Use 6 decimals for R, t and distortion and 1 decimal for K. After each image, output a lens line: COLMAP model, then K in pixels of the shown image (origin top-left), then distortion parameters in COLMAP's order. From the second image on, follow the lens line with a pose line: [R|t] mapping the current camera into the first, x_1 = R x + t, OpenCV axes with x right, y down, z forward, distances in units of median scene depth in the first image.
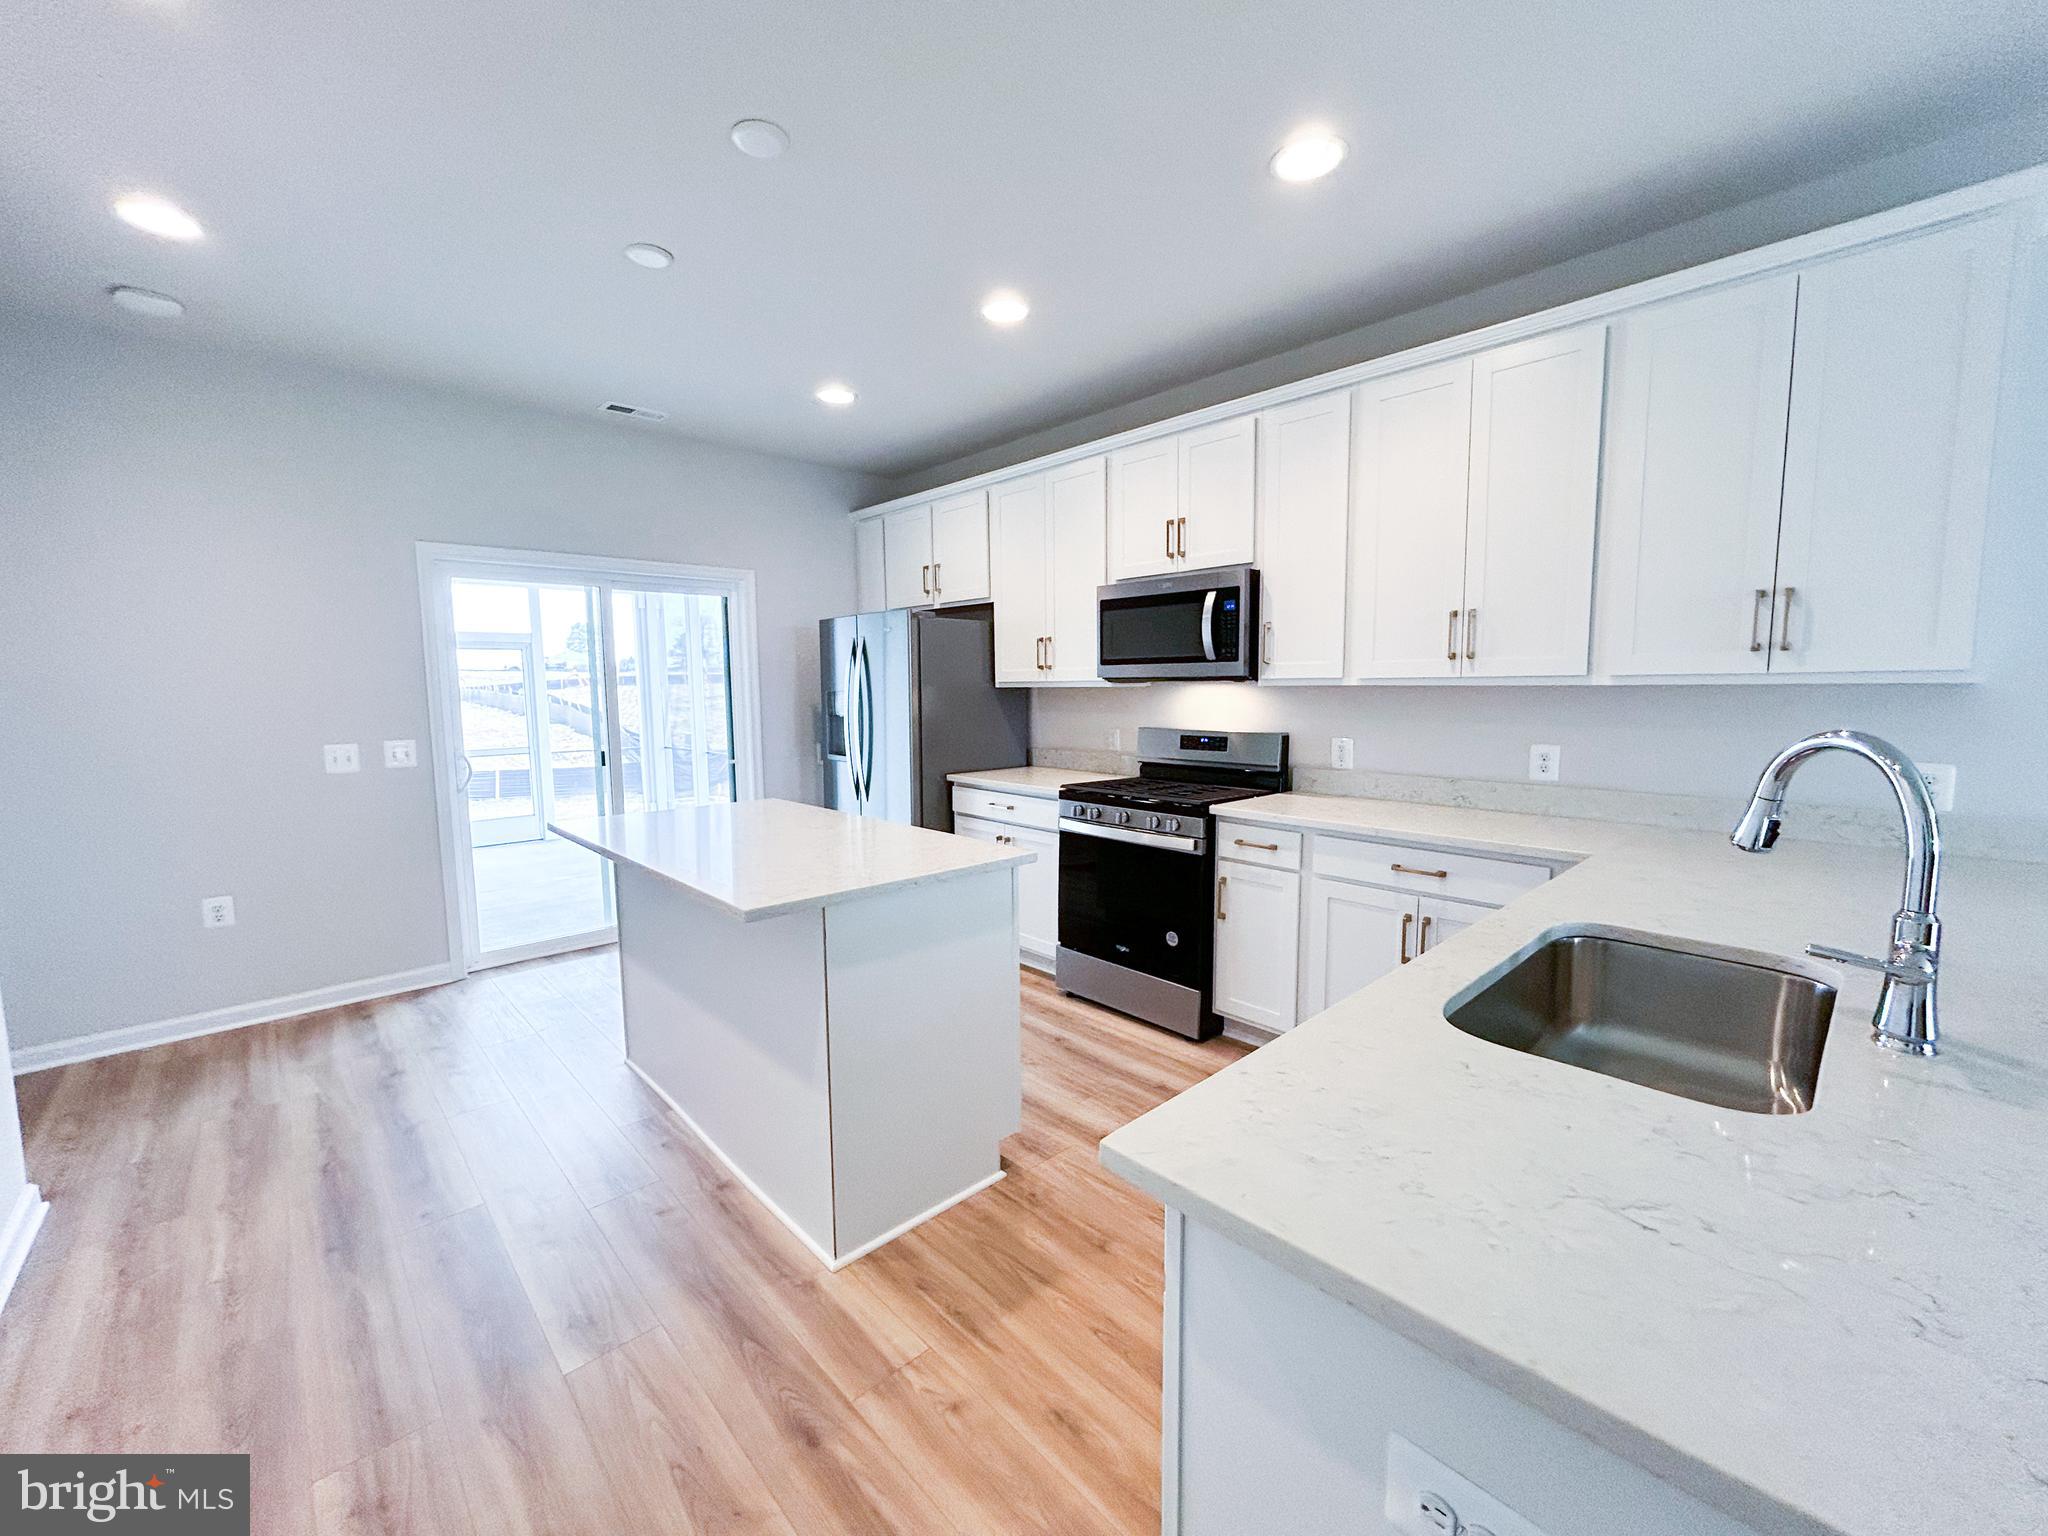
lens RADIAL K [[824.2, 0, 1027.8], [0, 824.2, 766.3], [0, 0, 1]] dist [0.005293, -0.001126]
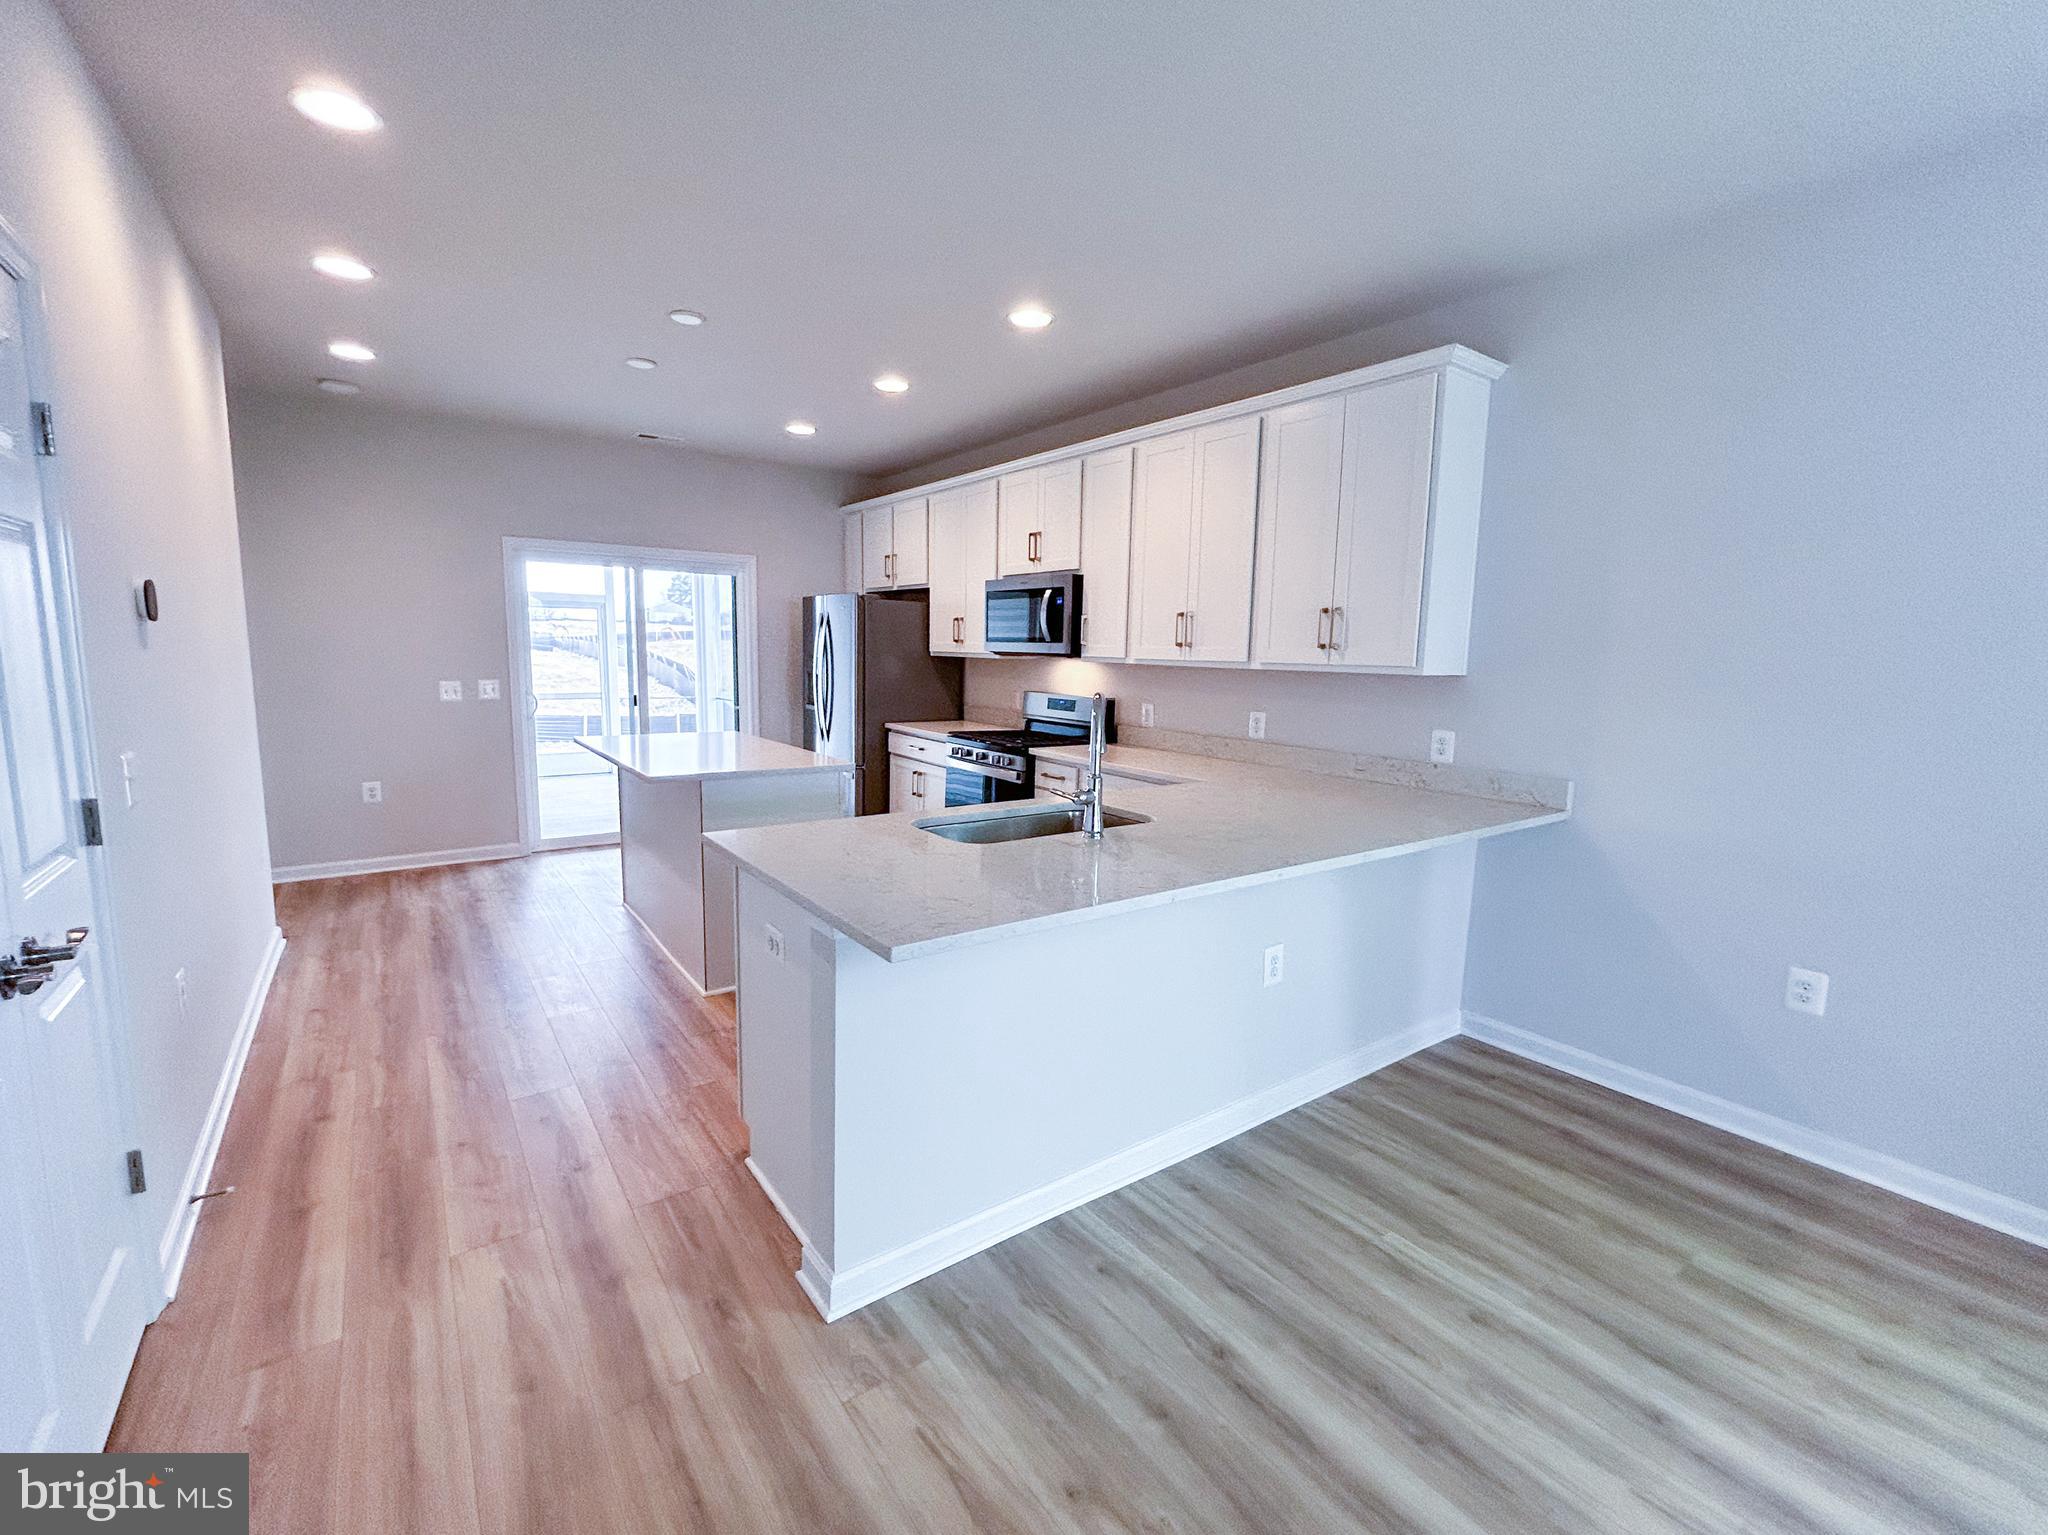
lens RADIAL K [[867.5, 0, 1022.1], [0, 867.5, 764.8], [0, 0, 1]] dist [0.002886, 0.000347]
pose [[0.992073, 0.047227, -0.116451, 0.347672], [-0.043382, 0.998433, 0.035336, 0.023011], [0.117938, -0.030004, 0.992568, -0.397061]]
